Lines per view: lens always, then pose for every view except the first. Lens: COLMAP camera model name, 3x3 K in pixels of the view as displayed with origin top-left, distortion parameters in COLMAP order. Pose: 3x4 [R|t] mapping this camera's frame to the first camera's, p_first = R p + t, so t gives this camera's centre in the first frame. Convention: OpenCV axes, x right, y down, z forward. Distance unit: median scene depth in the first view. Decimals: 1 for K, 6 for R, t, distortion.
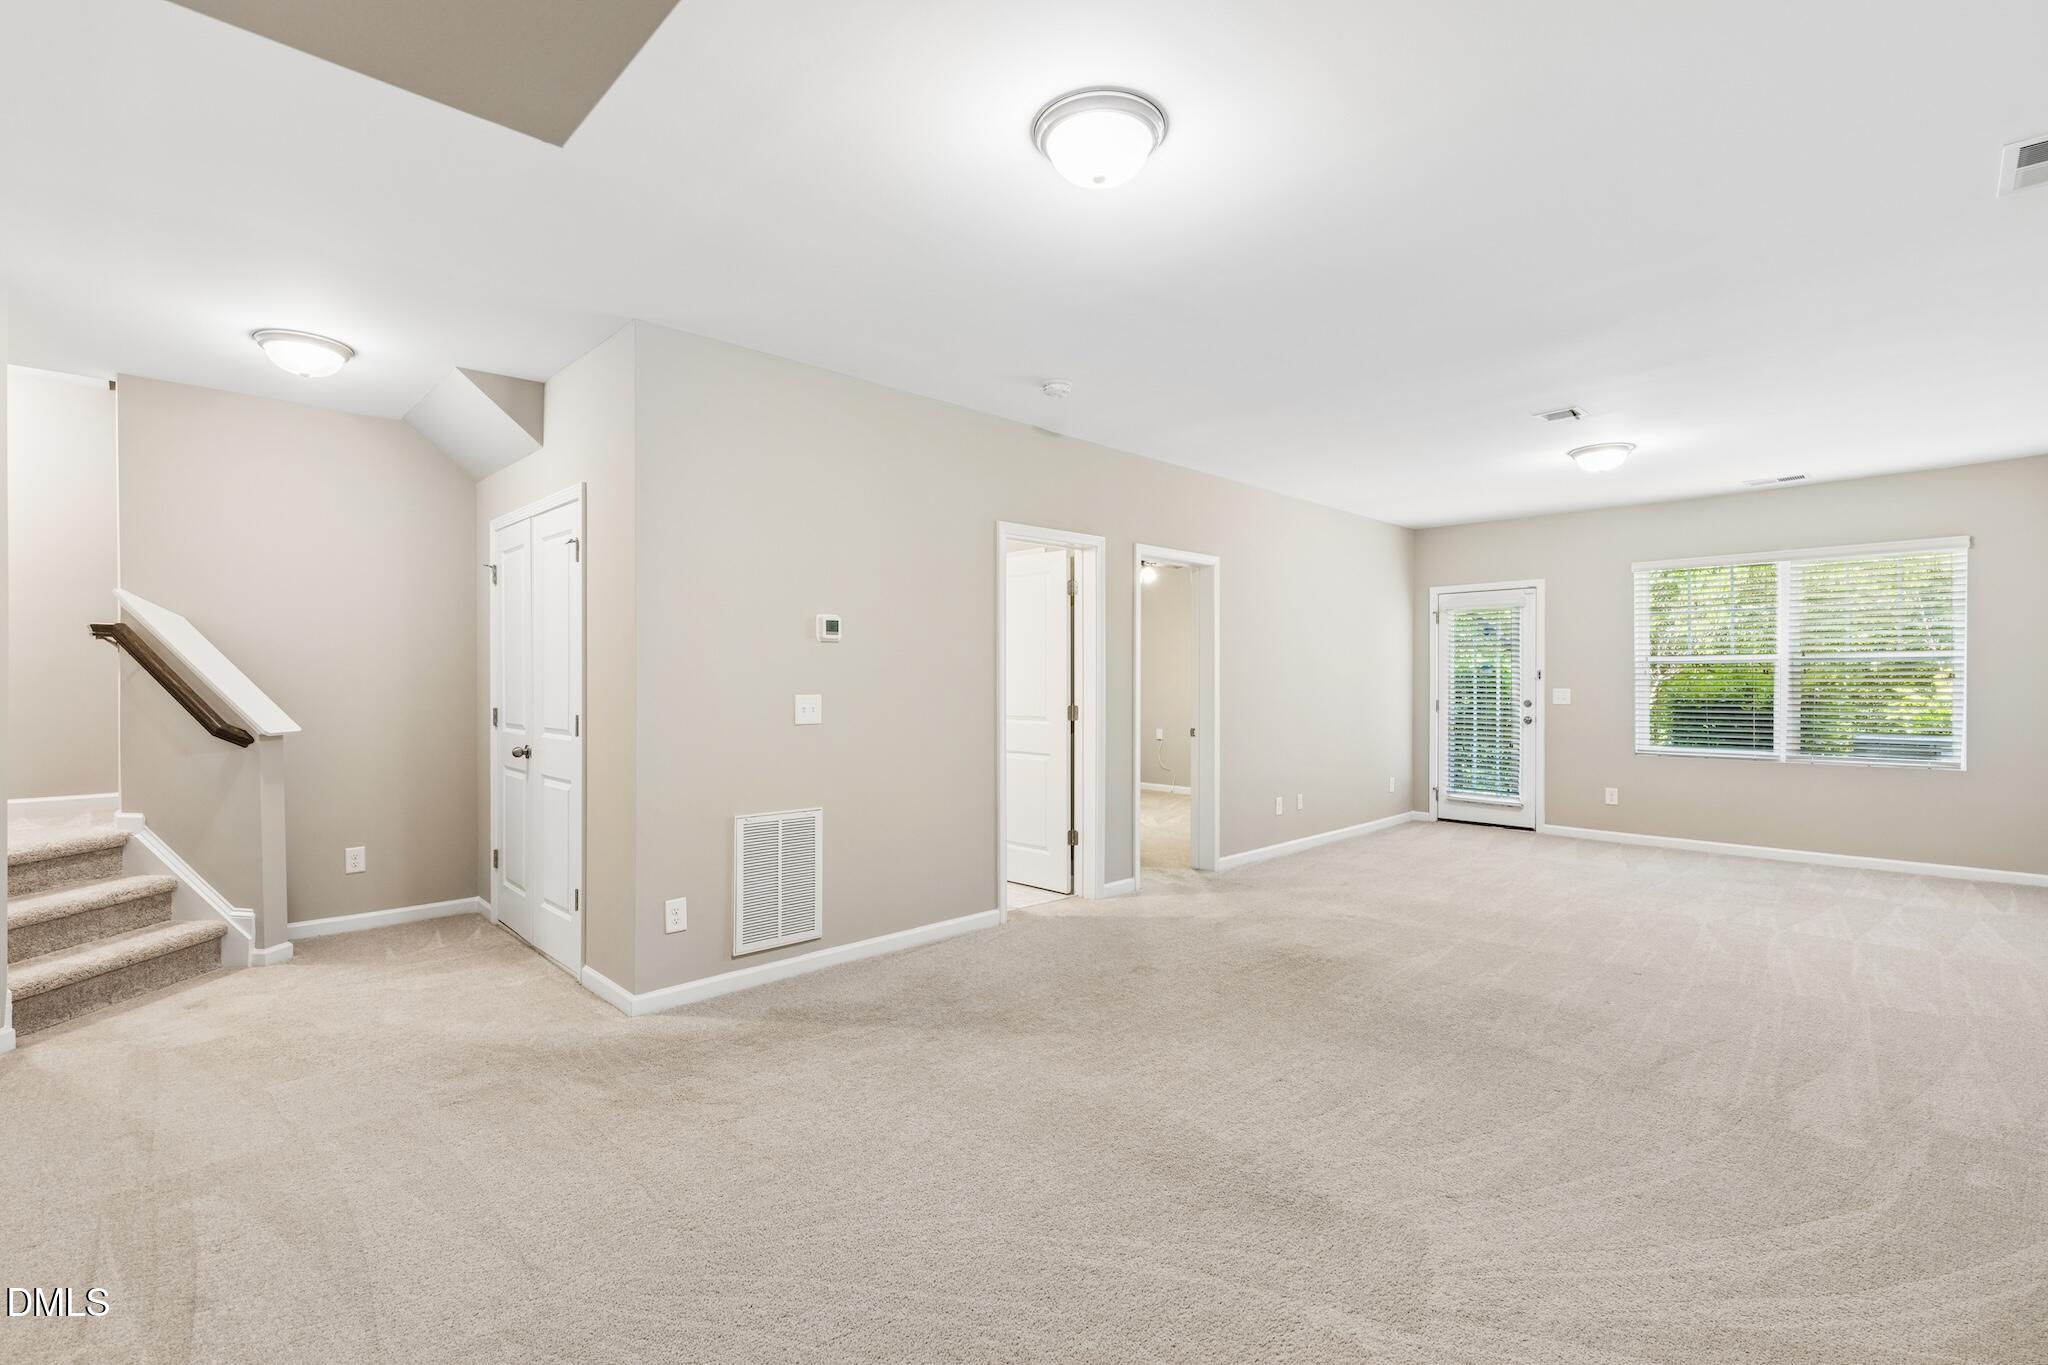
lens RADIAL K [[924.6, 0, 1025.5], [0, 924.6, 682.4], [0, 0, 1]] dist [-0.004796, 0.002553]
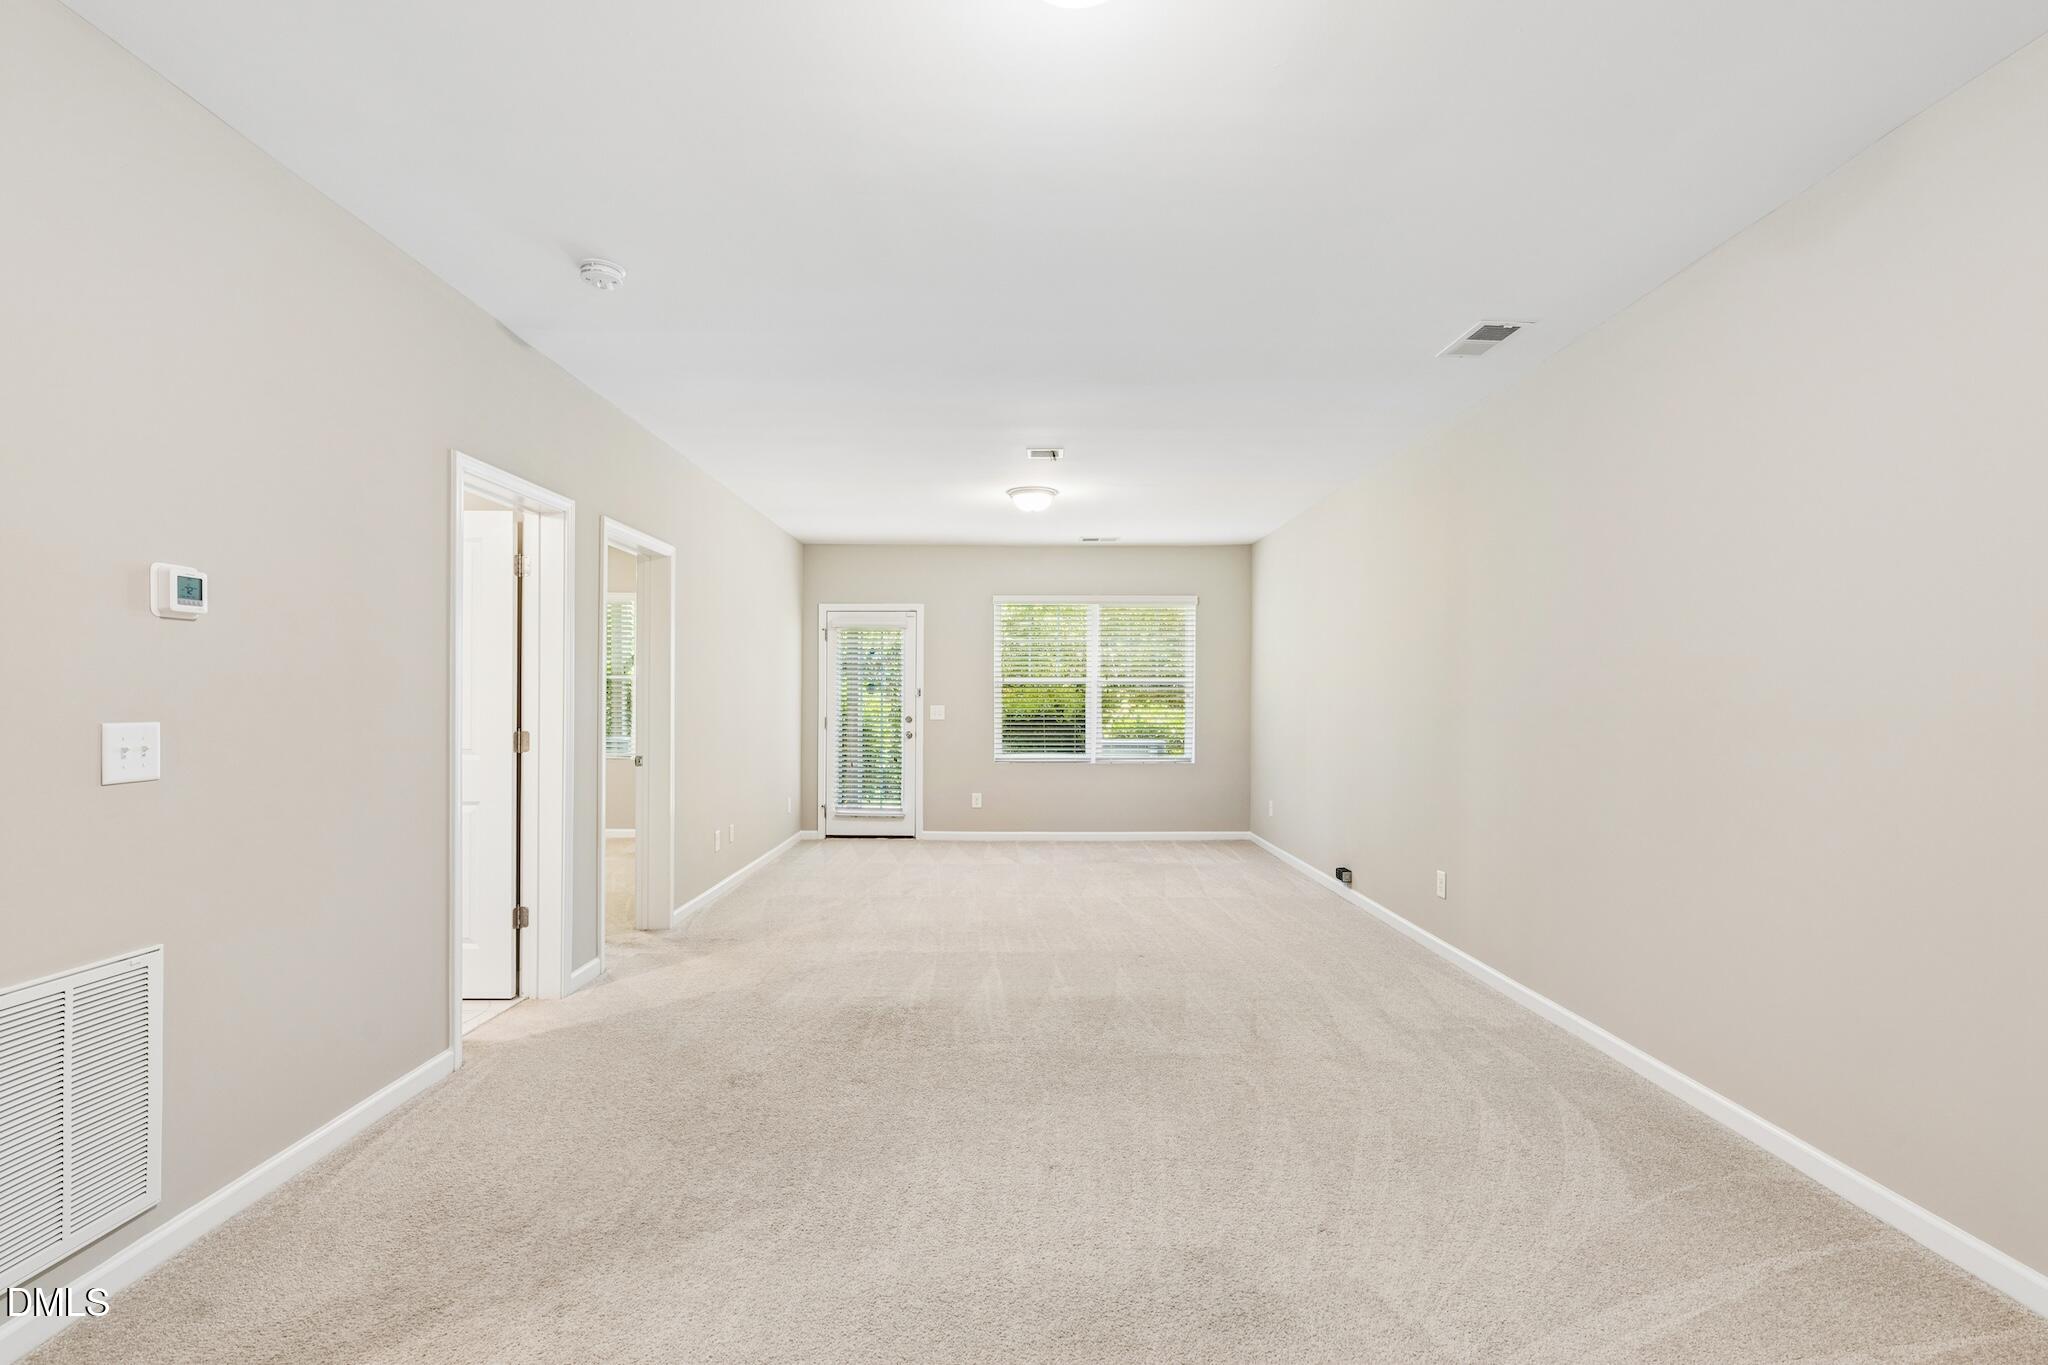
lens RADIAL K [[924.6, 0, 1017.5], [0, 924.6, 692.4], [0, 0, 1]] dist [-0.004796, 0.002553]
pose [[0.694989, 0.006993, 0.718987, -0.194549], [-0.001569, 0.999965, -0.008209, 0.000578], [-0.719019, 0.004577, 0.694976, 0.233292]]
